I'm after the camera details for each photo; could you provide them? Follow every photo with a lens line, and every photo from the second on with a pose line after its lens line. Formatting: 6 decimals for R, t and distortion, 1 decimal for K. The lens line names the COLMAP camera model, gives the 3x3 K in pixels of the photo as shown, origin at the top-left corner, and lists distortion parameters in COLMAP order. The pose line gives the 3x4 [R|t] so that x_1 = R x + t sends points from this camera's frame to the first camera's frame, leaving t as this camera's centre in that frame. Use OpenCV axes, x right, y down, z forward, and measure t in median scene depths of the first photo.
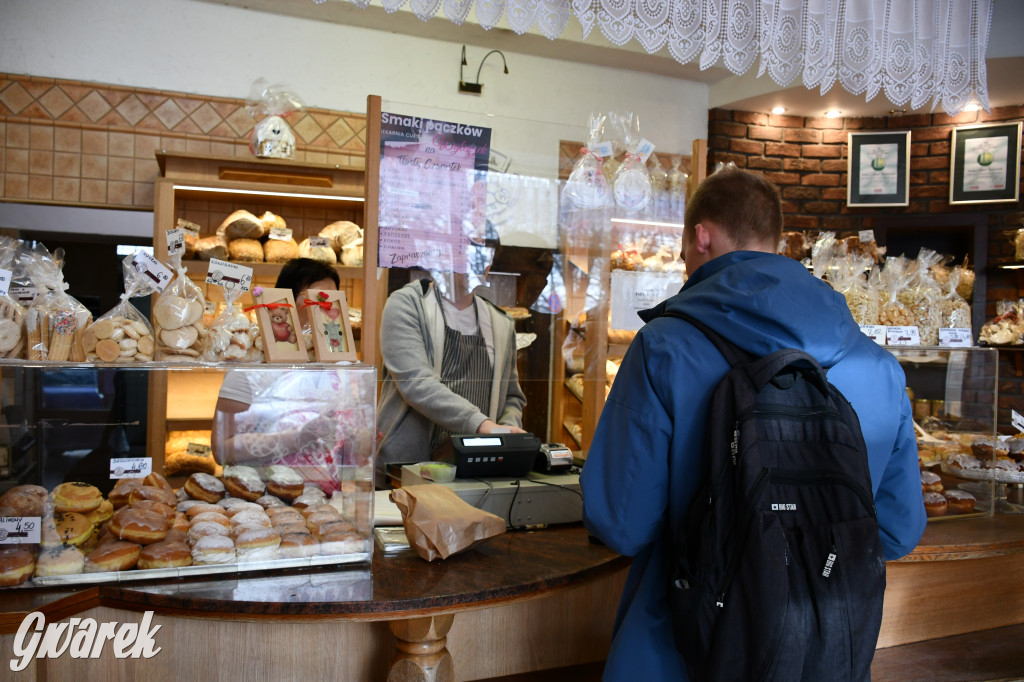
lens RADIAL K [[803.0, 0, 512.0], [0, 803.0, 341.0], [0, 0, 1]] dist [-0.031964, -0.009470]
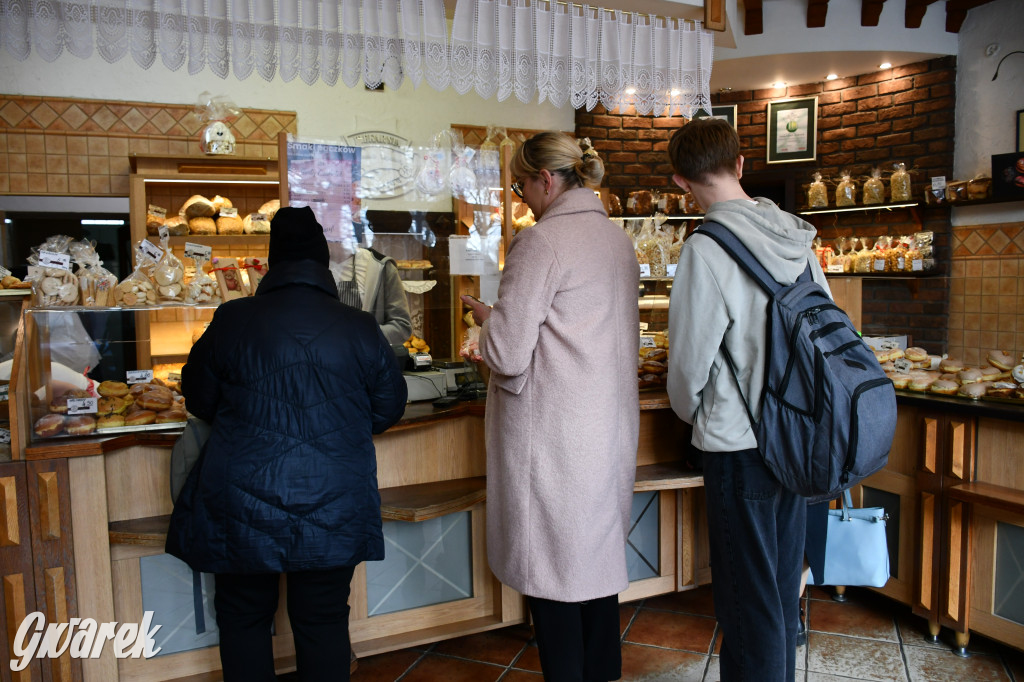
lens RADIAL K [[803.0, 0, 512.0], [0, 803.0, 341.0], [0, 0, 1]] dist [-0.031964, -0.009470]
pose [[0.997889, -0.045085, 0.046750, 0.101235], [0.042005, 0.997007, 0.064903, 0.010749], [-0.049536, -0.062802, 0.996796, -0.332313]]
